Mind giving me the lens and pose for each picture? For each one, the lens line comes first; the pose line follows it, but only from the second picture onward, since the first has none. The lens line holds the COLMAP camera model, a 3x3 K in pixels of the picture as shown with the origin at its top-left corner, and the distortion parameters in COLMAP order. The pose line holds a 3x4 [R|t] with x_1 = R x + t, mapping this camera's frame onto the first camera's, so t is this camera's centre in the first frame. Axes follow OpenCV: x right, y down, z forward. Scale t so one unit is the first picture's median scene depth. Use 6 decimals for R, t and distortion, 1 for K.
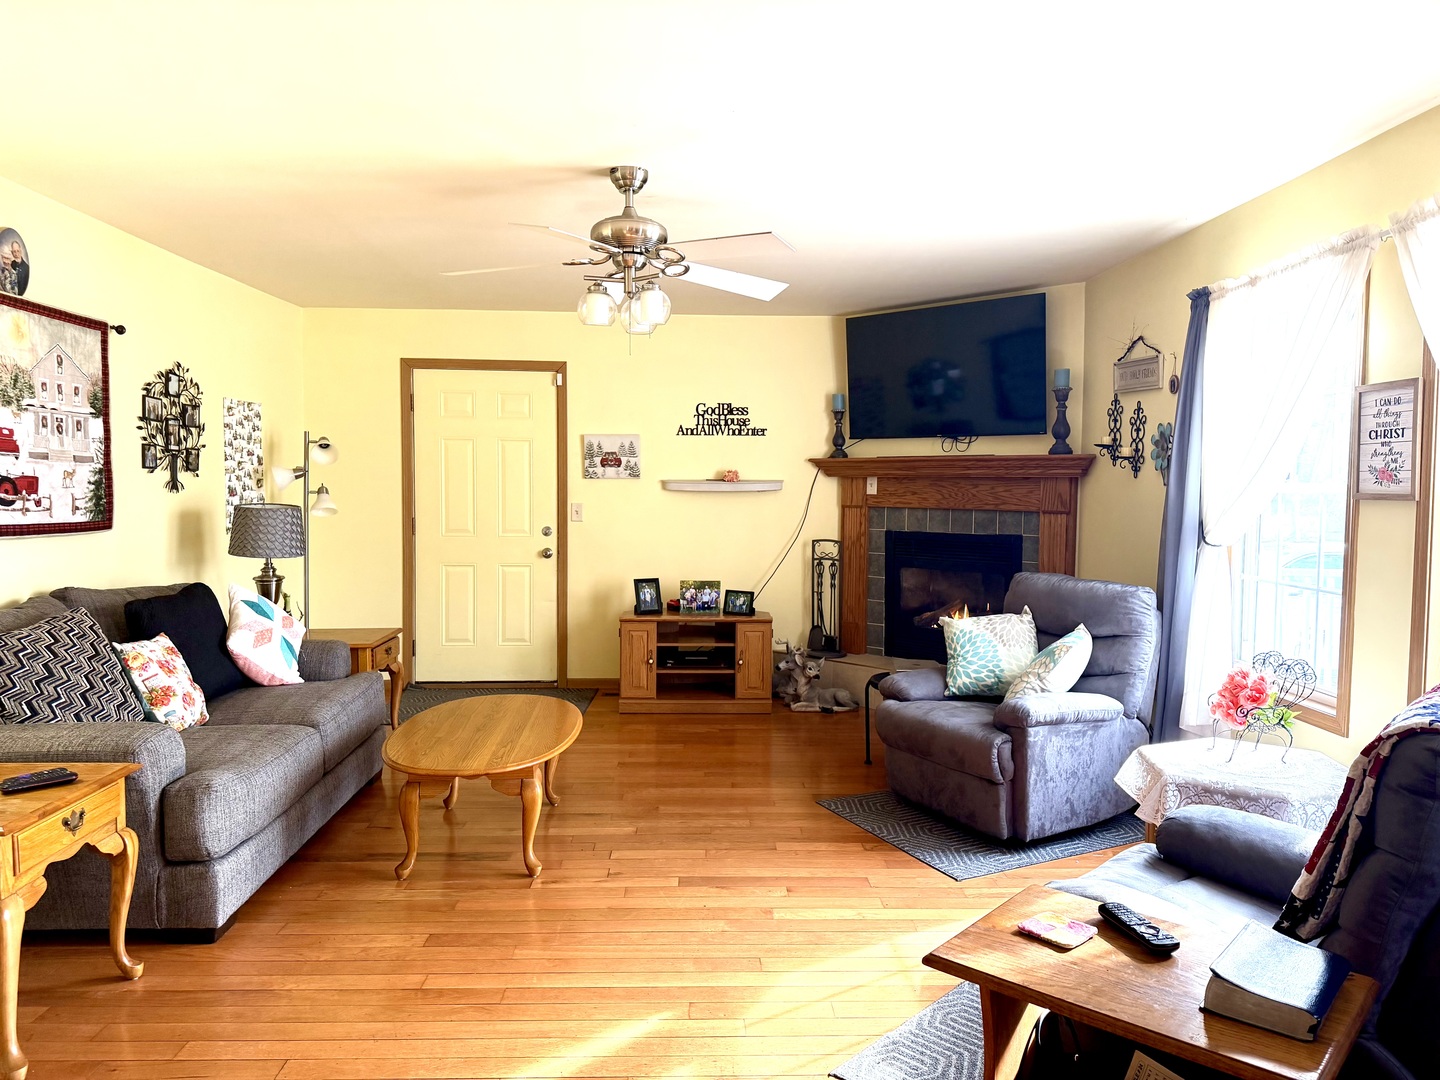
lens RADIAL K [[1006.4, 0, 715.6], [0, 1006.4, 541.8], [0, 0, 1]] dist [0.133829, -0.203460]
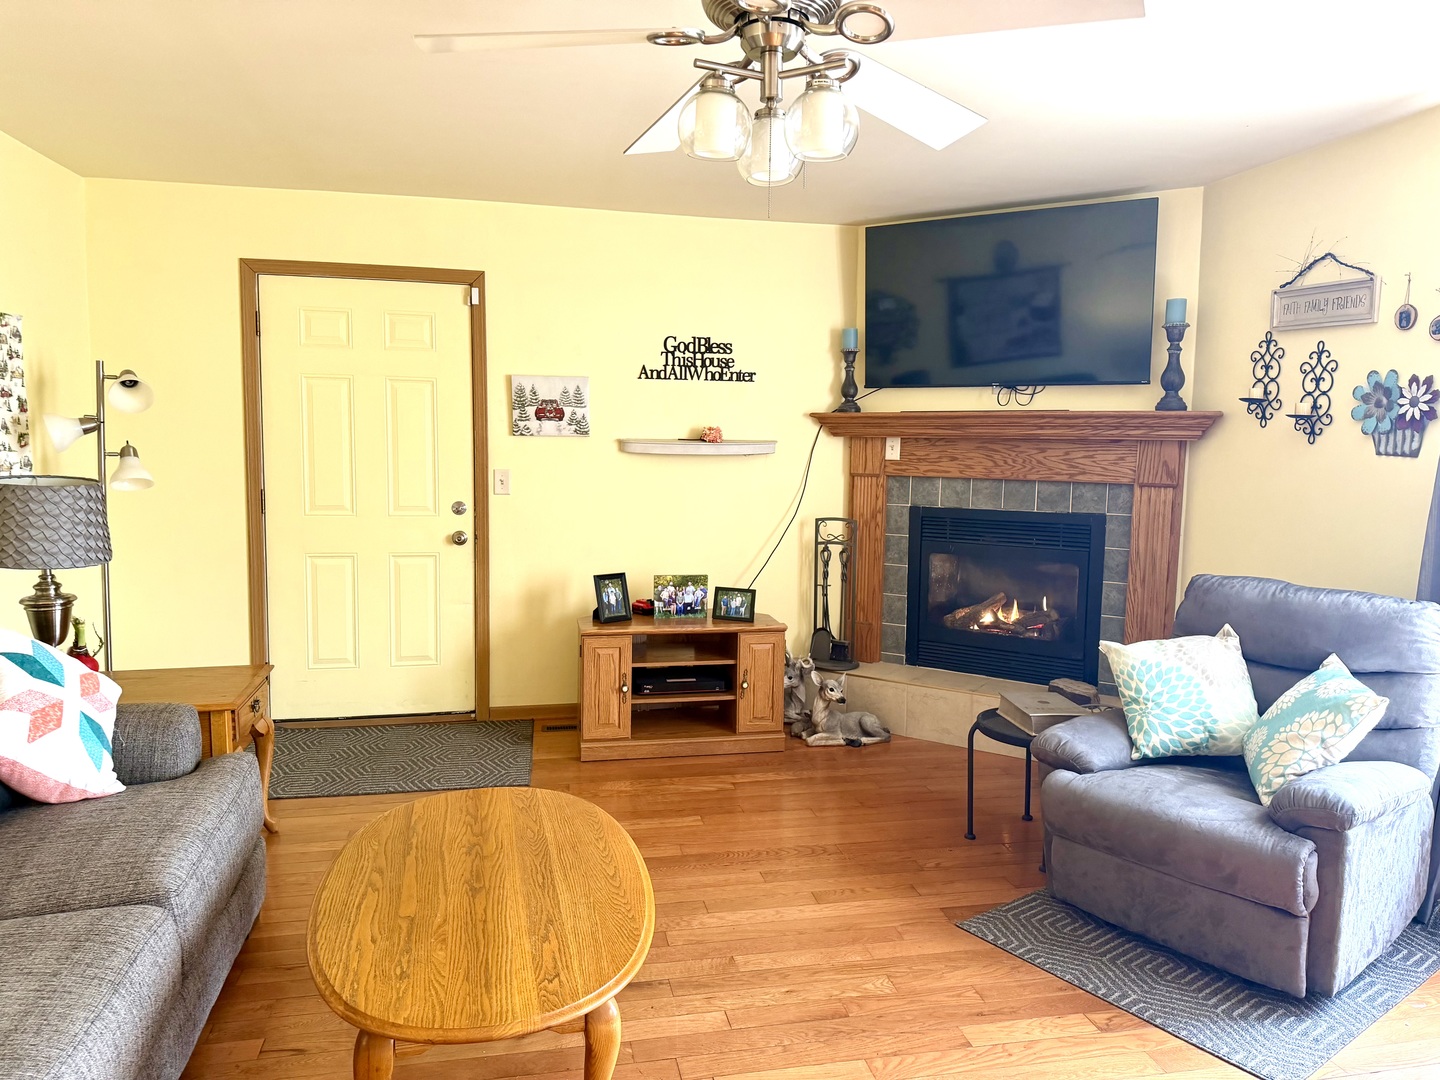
lens RADIAL K [[999.9, 0, 720.4], [0, 999.9, 542.6], [0, 0, 1]] dist [0.099853, -0.145352]
pose [[0.982767, -0.011164, 0.184510, -0.139633], [0.002557, 0.998900, 0.046819, -0.022726], [-0.184830, -0.045540, 0.981715, 0.302729]]
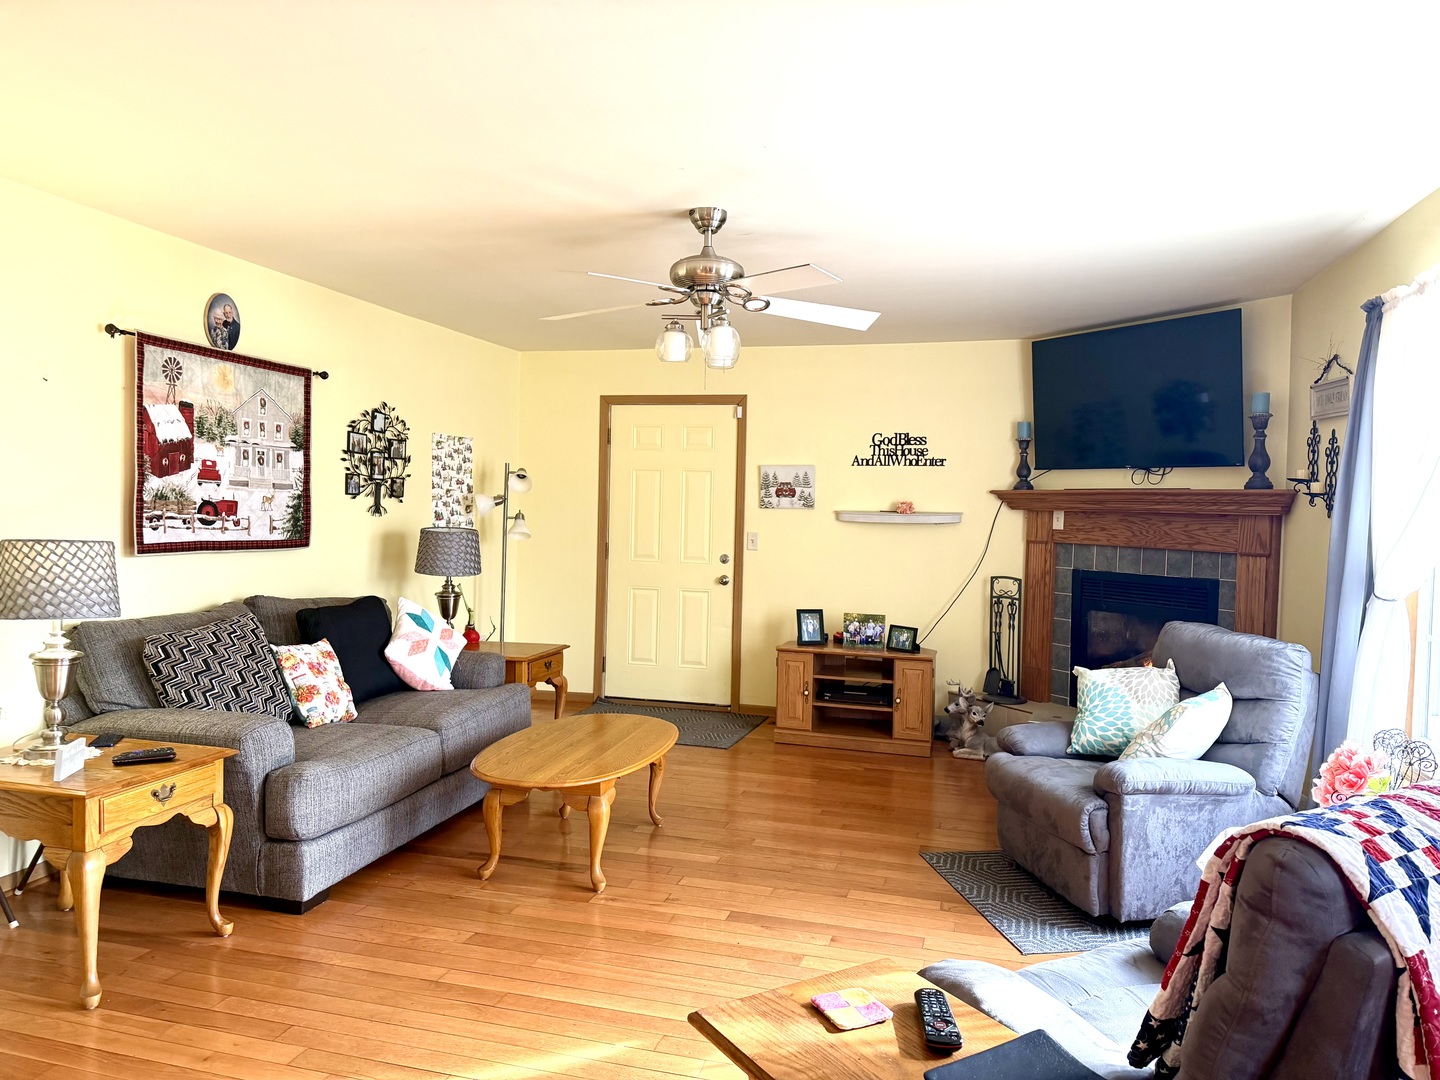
lens RADIAL K [[1003.2, 0, 720.0], [0, 1003.2, 540.0], [0, 0, 1]] dist [0.149706, -0.276868]
pose [[0.956725, 0.023760, -0.290020, 0.150171], [-0.032238, 0.999180, -0.024490, -0.005245], [0.289201, 0.032780, 0.956707, 0.022577]]
